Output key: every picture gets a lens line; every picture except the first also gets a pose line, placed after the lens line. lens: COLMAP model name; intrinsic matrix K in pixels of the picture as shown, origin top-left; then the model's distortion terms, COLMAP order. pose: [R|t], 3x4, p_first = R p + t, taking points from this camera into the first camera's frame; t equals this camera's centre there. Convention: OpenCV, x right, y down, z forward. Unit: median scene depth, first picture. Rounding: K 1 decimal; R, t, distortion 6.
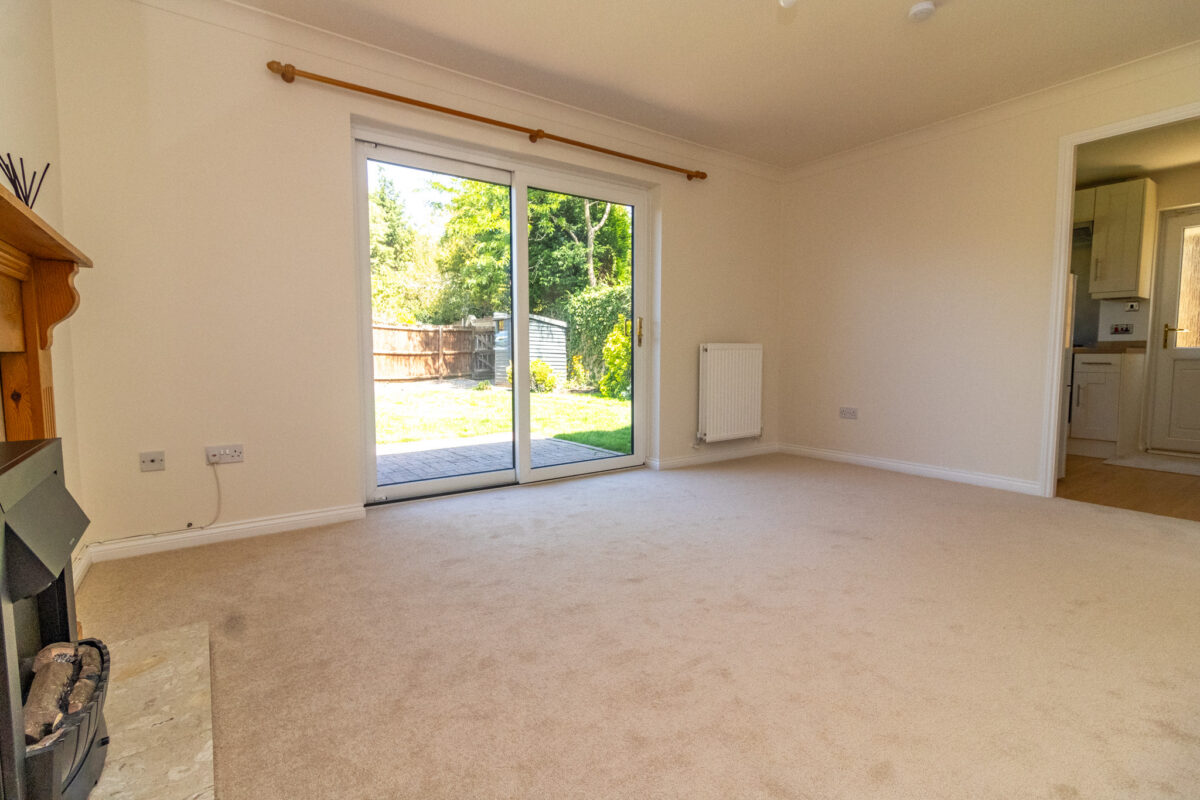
lens RADIAL K [[565.6, 0, 600.0], [0, 565.6, 400.0], [0, 0, 1]] dist [-0.000407, 0.000225]
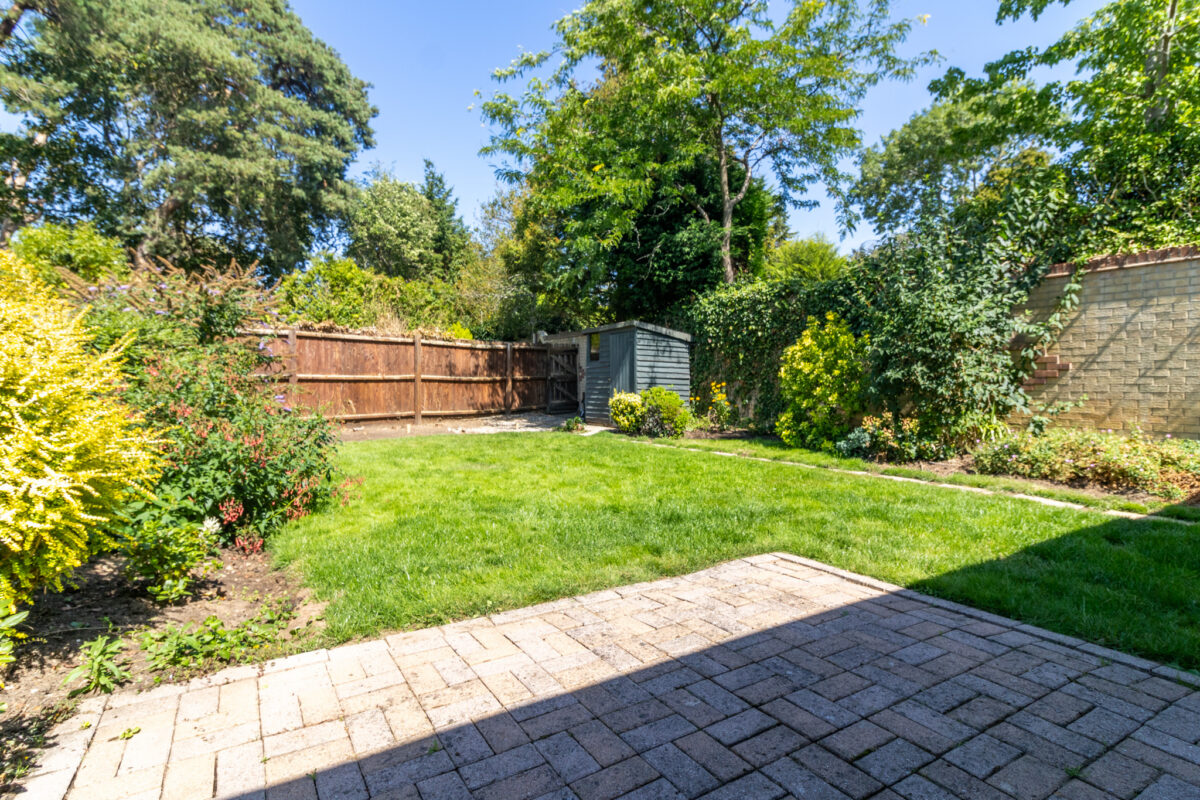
lens RADIAL K [[600.3, 0, 600.0], [0, 600.3, 400.0], [0, 0, 1]] dist [0.000188, 0.000065]
pose [[0.997136, -0.001175, -0.075621, -0.117356], [-0.002414, 0.998875, -0.047355, -0.020642], [0.075592, 0.047402, 0.996012, 0.256757]]
